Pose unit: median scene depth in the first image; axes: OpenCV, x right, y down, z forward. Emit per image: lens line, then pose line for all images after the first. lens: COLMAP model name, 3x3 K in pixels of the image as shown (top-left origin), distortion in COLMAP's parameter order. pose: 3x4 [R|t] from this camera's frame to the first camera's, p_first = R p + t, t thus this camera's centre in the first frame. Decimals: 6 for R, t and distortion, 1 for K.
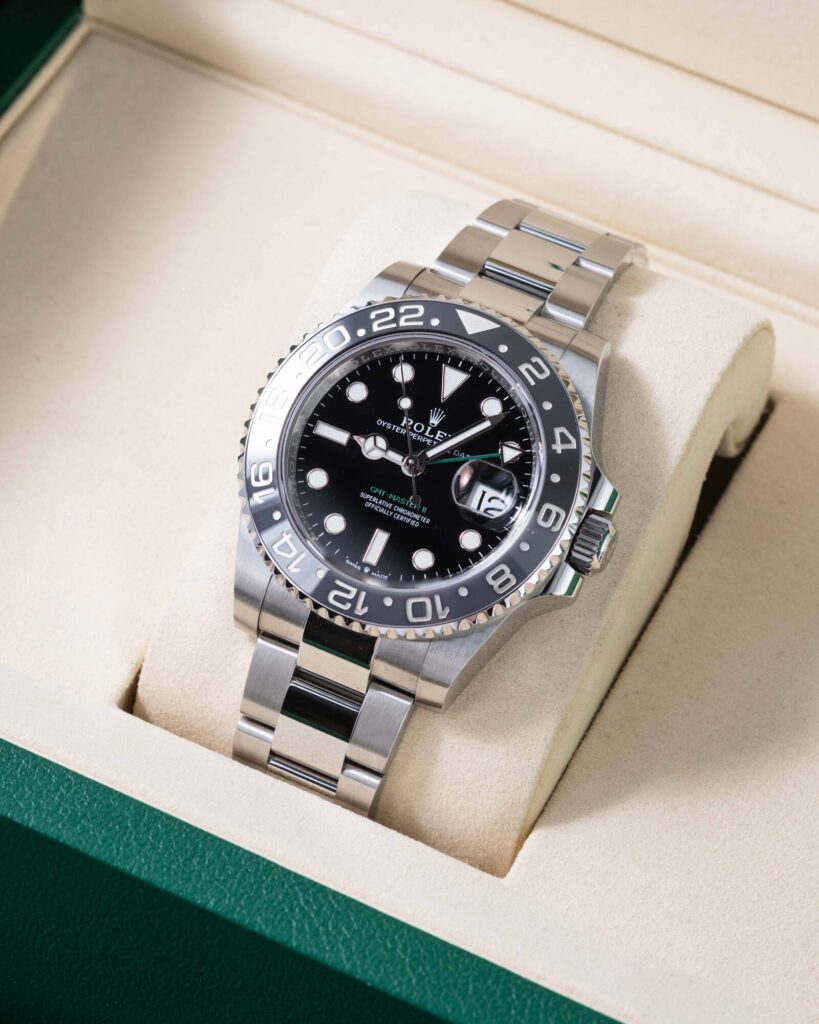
lens RADIAL K [[4179.3, 0, 410.4], [0, 4179.3, 482.8], [0, 0, 1]] dist [0.343893, -2.312534]
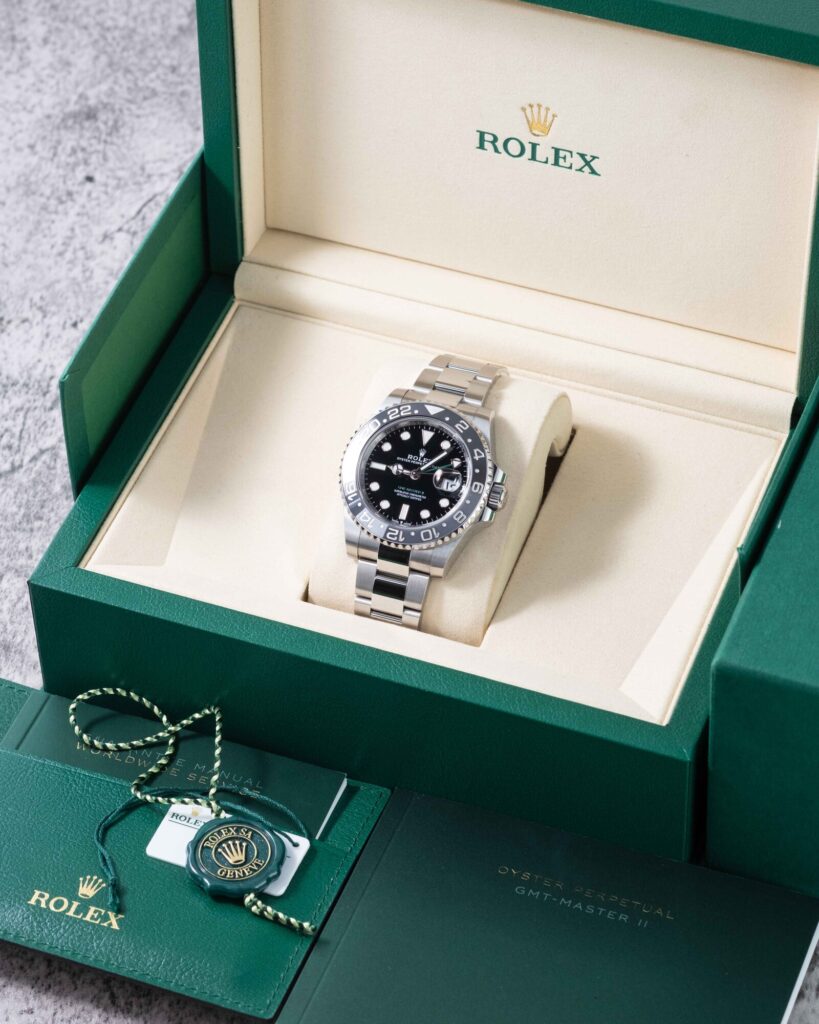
lens RADIAL K [[4401.6, 0, 409.5], [0, 4401.6, 512.0], [0, 0, 1]] dist [0.158628, 3.551806]
pose [[0.990285, -0.139022, -0.002957, 0.001788], [0.138782, 0.989457, -0.041399, 0.114965], [0.008681, 0.040586, 0.999138, -1.402649]]
